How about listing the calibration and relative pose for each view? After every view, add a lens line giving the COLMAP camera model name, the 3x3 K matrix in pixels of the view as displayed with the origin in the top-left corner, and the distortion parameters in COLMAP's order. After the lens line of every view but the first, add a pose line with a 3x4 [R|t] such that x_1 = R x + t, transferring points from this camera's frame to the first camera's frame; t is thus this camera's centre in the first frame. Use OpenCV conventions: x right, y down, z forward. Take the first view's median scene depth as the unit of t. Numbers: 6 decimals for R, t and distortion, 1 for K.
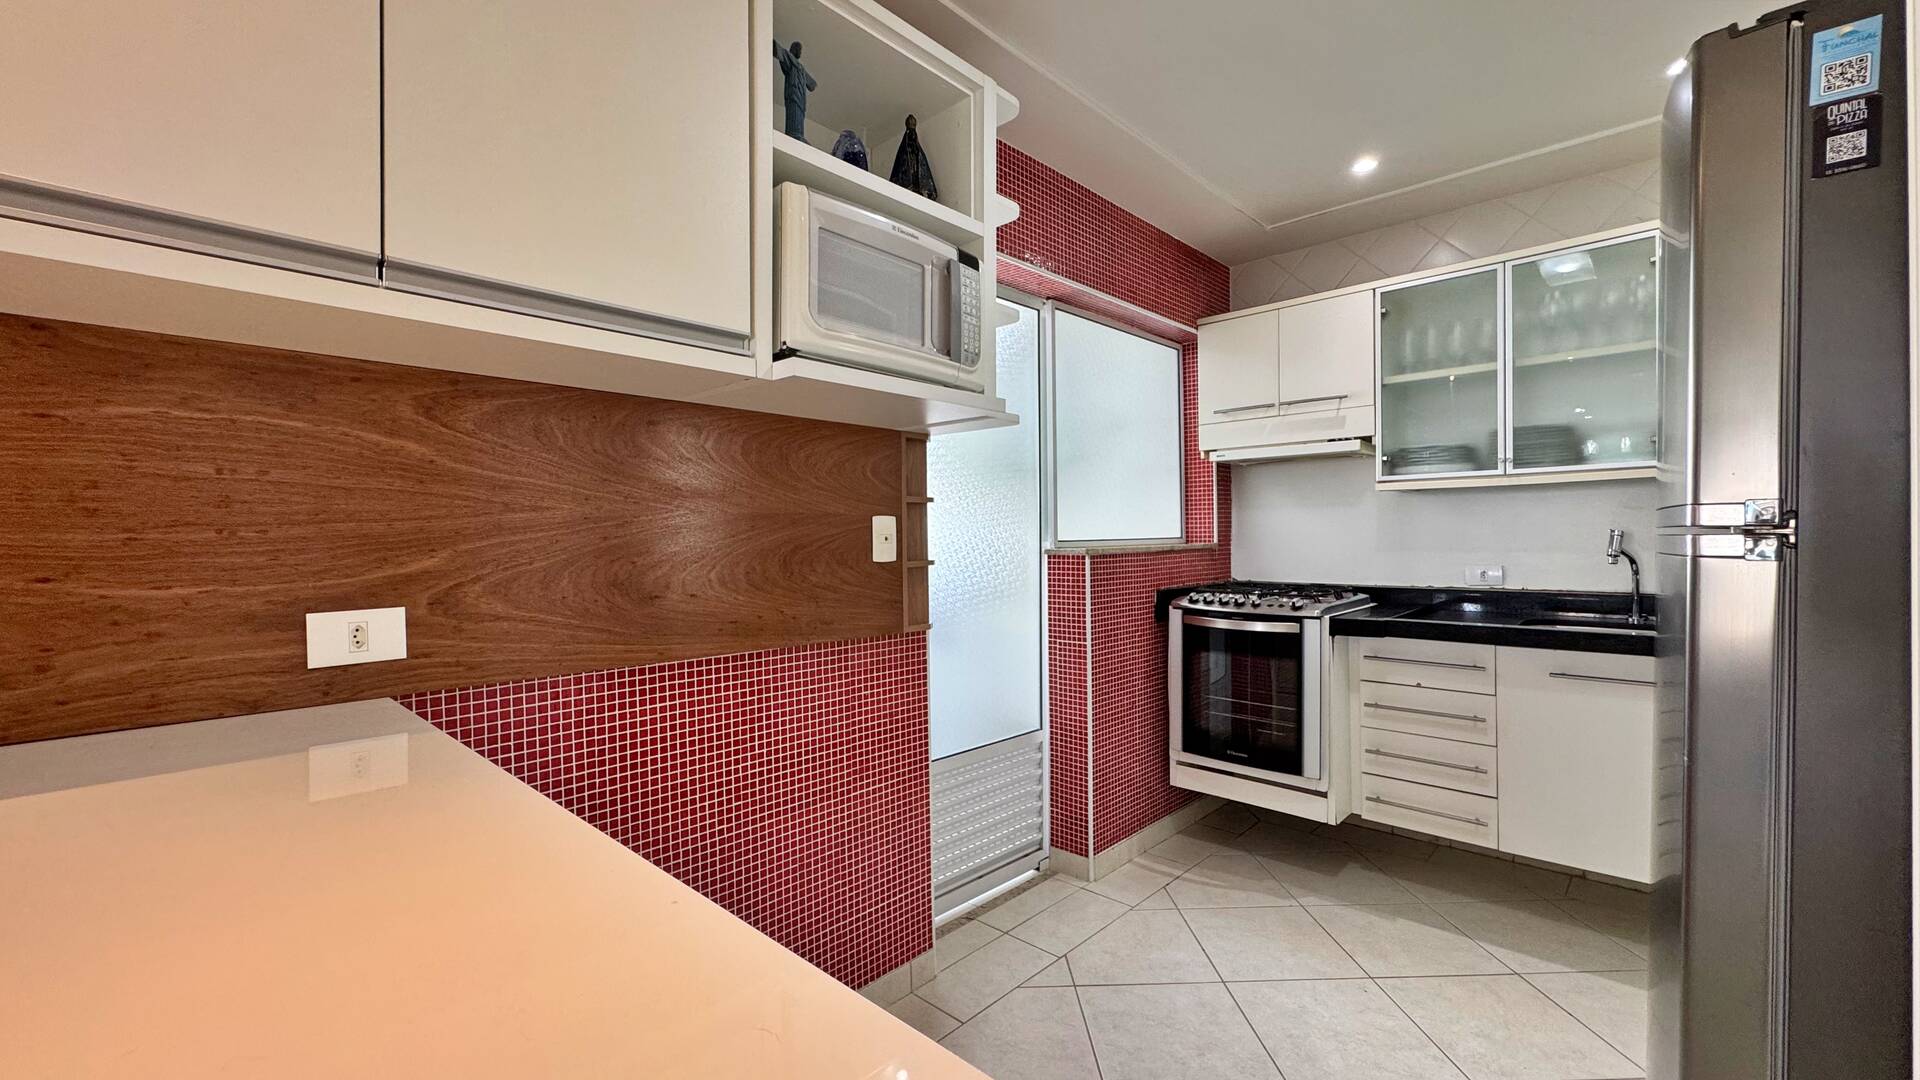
lens RADIAL K [[765.1, 0, 957.4], [0, 765.1, 538.9], [0, 0, 1]] dist [-0.003988, 0.000732]
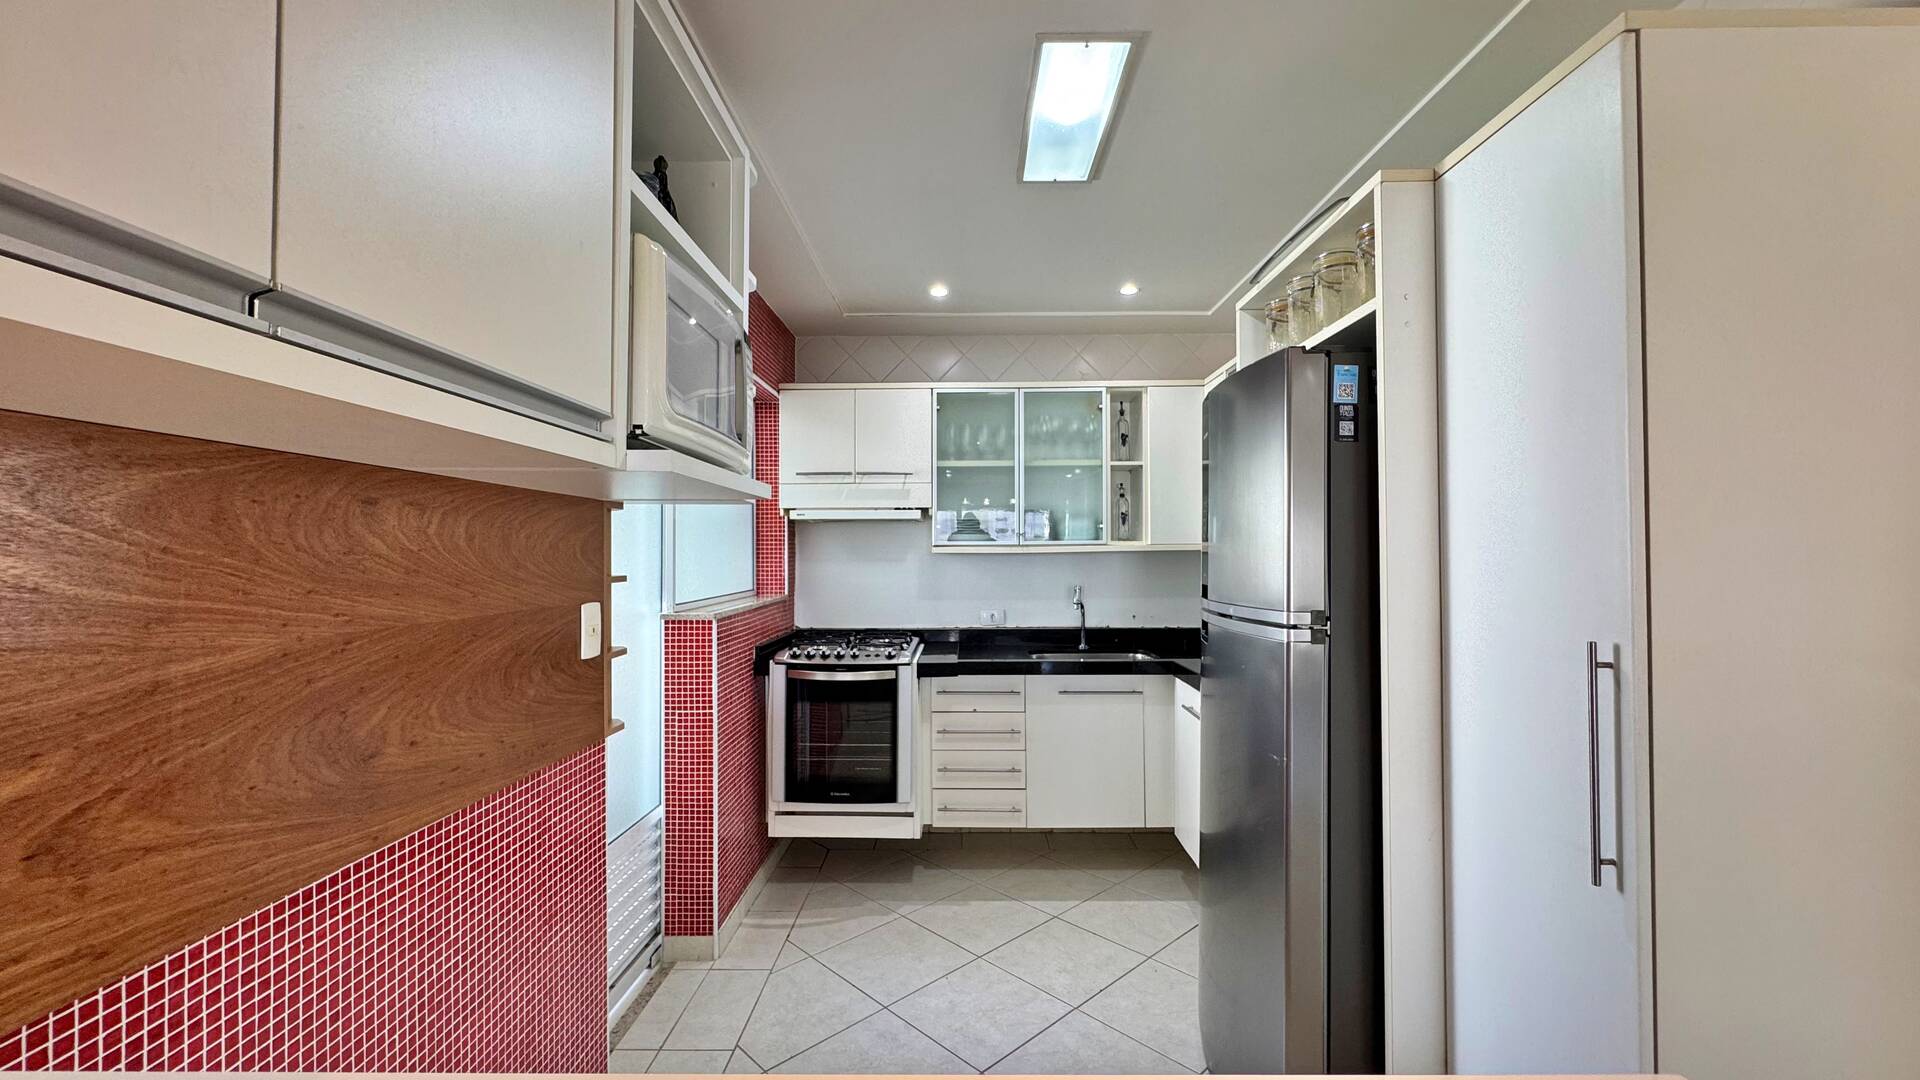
lens RADIAL K [[765.1, 0, 957.5], [0, 765.1, 540.2], [0, 0, 1]] dist [-0.003988, 0.000732]
pose [[0.733434, 0.017677, 0.679530, -0.290839], [-0.001444, 0.999700, -0.024448, -0.061618], [-0.679759, 0.016950, 0.733240, 0.086404]]
